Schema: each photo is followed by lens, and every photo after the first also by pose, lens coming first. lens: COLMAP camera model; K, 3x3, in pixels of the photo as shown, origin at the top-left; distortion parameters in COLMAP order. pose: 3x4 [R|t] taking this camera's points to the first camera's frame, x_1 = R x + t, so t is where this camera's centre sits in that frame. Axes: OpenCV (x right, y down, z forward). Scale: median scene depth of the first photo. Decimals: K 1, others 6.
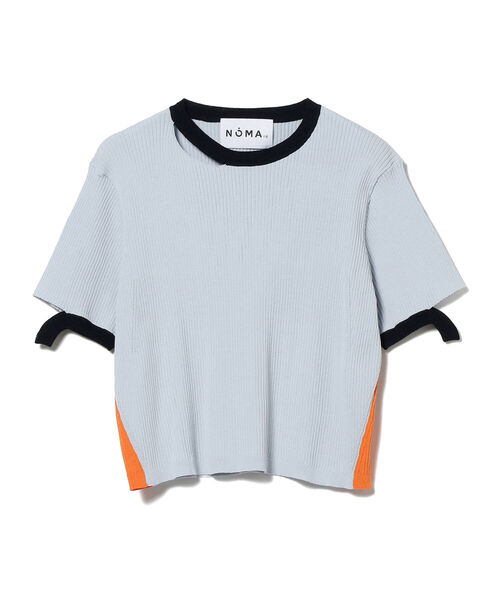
lens RADIAL K [[2318.1, 0, 250.8], [0, 2318.1, 300.0], [0, 0, 1]] dist [0.183255, 0.000000]
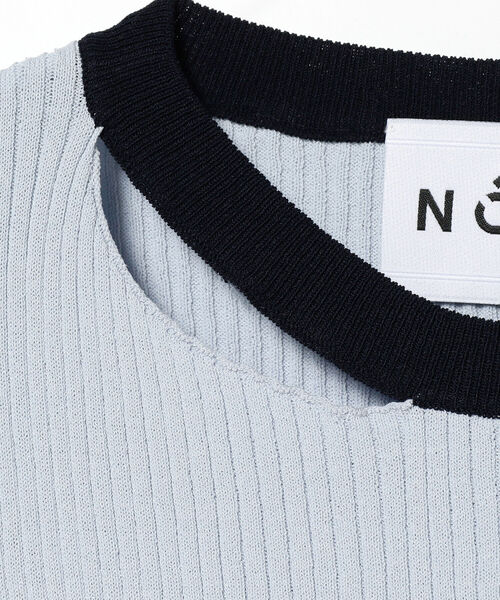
lens RADIAL K [[1622.3, 0, 249.9], [0, 1622.3, 300.9], [0, 0, 1]] dist [0.087022, 0.000000]
pose [[0.997885, 0.038166, -0.052615, -0.016190], [-0.043141, 0.994359, -0.096899, -0.053981], [0.048620, 0.098964, 0.993902, 0.887401]]
